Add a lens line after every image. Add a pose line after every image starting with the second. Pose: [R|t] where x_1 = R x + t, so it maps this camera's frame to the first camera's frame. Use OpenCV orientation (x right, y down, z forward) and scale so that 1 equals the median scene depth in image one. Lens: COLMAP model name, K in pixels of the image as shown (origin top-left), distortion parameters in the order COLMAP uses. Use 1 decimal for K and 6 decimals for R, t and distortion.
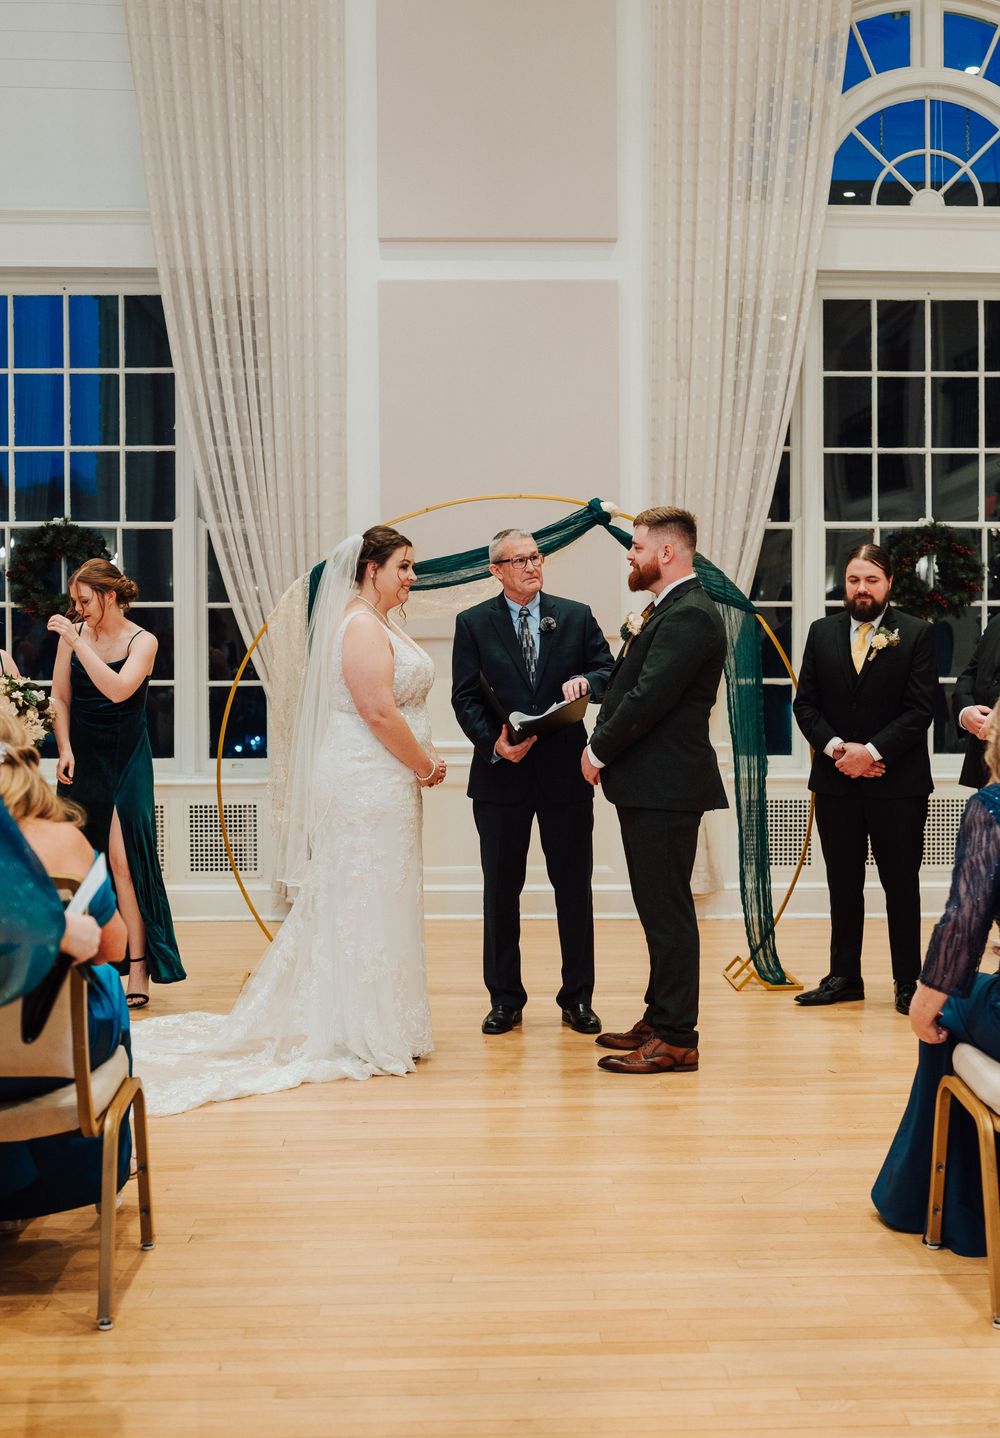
lens RADIAL K [[1752.6, 0, 575.8], [0, 1752.6, 682.4], [0, 0, 1]] dist [-0.011987, 0.003296]
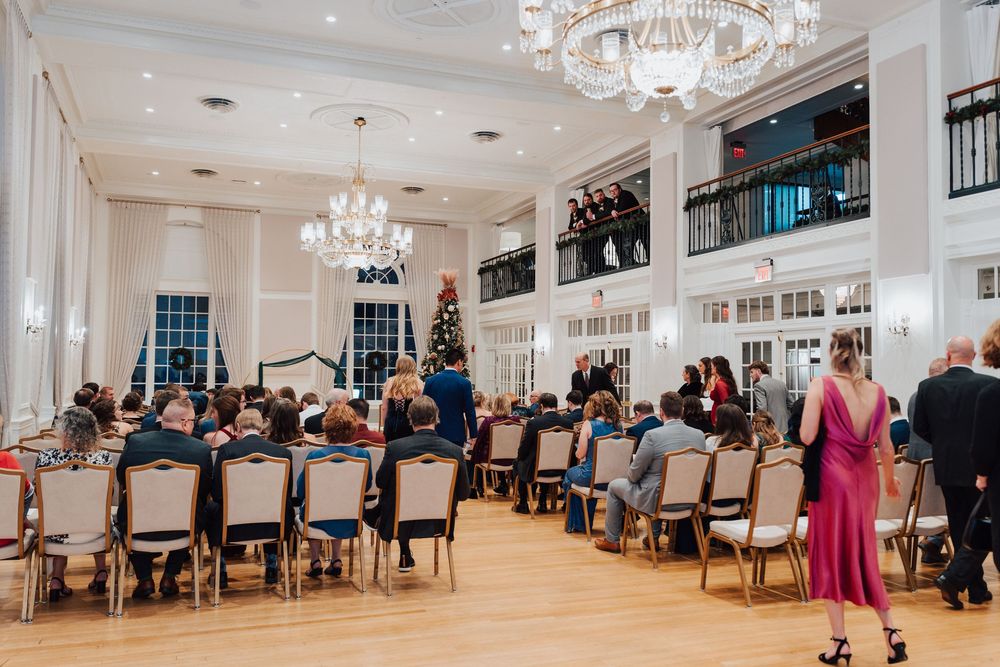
lens RADIAL K [[840.8, 0, 500.0], [0, 840.8, 333.5], [0, 0, 1]] dist [-0.001910, -0.000935]
pose [[0.944974, 0.026213, 0.326092, -0.235764], [-0.005908, 0.997989, -0.063104, 0.003041], [-0.327091, 0.057705, 0.943229, -1.323354]]
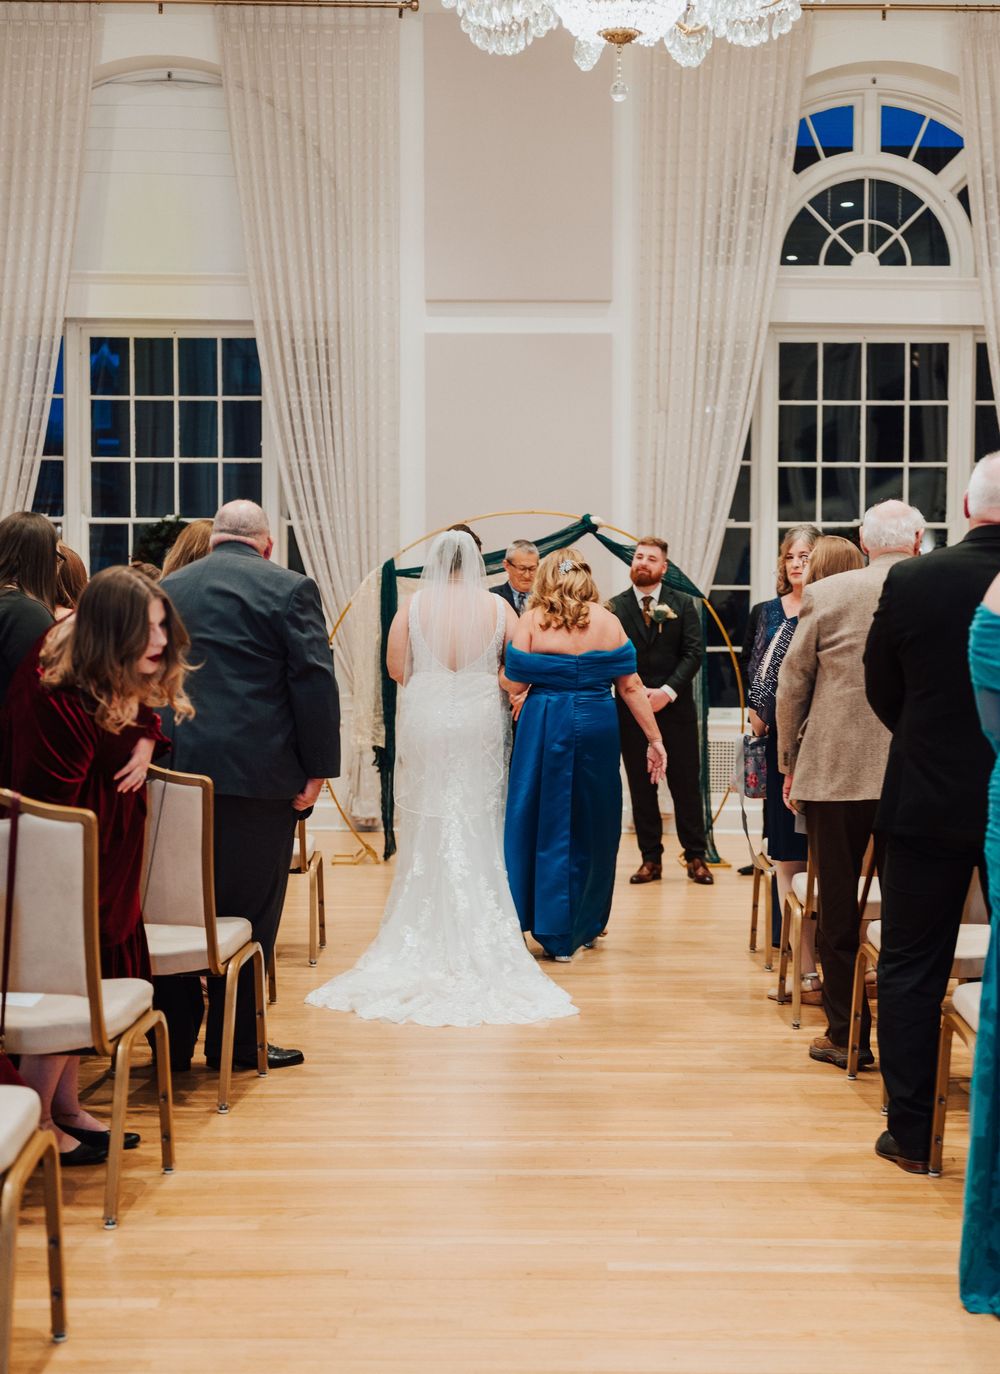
lens RADIAL K [[2078.6, 0, 540.7], [0, 2078.6, 734.3], [0, 0, 1]] dist [0.019827, 0.032978]
pose [[0.999447, 0.009892, -0.031735, 0.023076], [-0.008745, 0.999311, 0.036083, 0.008308], [0.032070, -0.035785, 0.998845, -0.526551]]
